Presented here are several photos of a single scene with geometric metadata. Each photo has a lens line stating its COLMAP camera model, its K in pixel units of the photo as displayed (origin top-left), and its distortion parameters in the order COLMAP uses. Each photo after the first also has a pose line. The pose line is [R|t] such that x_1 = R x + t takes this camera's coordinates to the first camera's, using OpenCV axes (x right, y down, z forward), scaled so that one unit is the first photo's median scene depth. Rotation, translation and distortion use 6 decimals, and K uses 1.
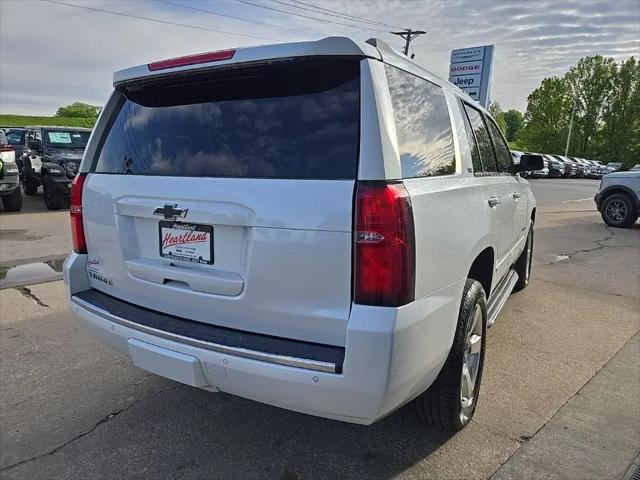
lens RADIAL K [[438.9, 0, 321.5], [0, 438.9, 238.6], [0, 0, 1]] dist [0.069279, -0.042050]
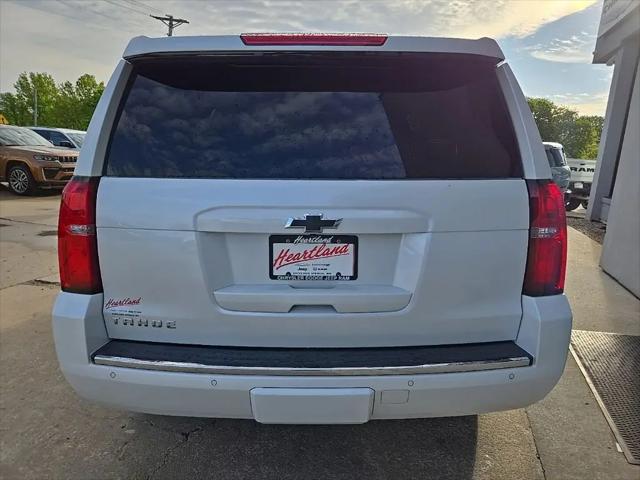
lens RADIAL K [[434.0, 0, 325.0], [0, 434.0, 236.6], [0, 0, 1]] dist [0.036914, -0.010275]
pose [[0.856044, -0.091321, 0.508773, -0.706128], [0.082998, 0.995783, 0.039087, -0.062868], [-0.510197, 0.008766, 0.860013, 0.283989]]
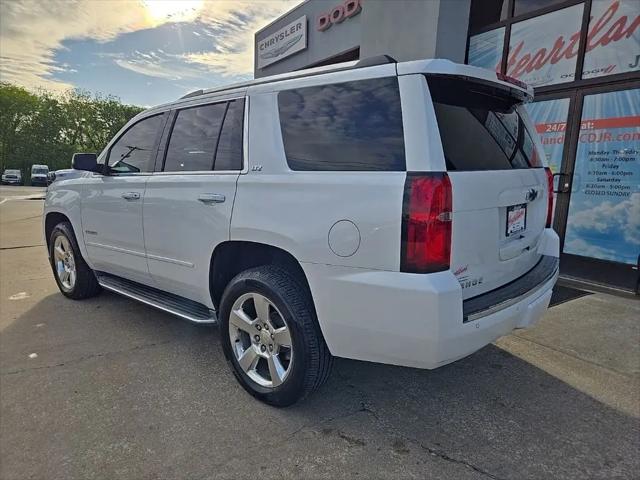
lens RADIAL K [[438.9, 0, 320.4], [0, 438.9, 241.4], [0, 0, 1]] dist [0.069279, -0.042050]
pose [[0.181135, -0.174353, 0.967880, -1.705483], [0.176090, 0.974005, 0.142502, -0.218497], [-0.967565, 0.144622, 0.207128, 1.304062]]
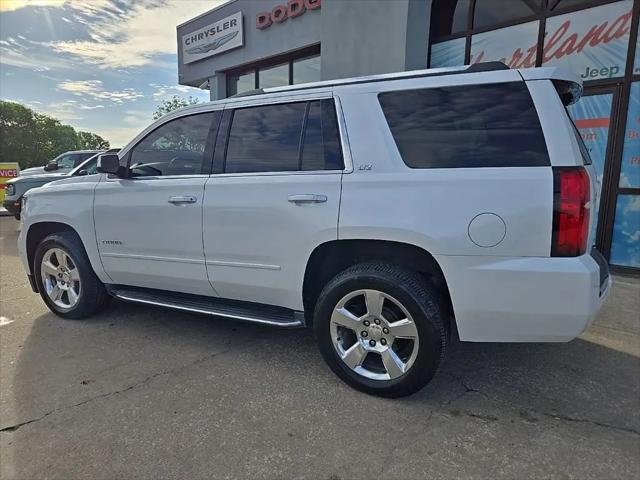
lens RADIAL K [[438.9, 0, 323.8], [0, 438.9, 242.1], [0, 0, 1]] dist [0.069279, -0.042050]
pose [[-0.059392, -0.180897, 0.981707, -1.780865], [0.191214, 0.963171, 0.189050, -0.337970], [-0.979750, 0.198944, -0.022615, 1.933339]]
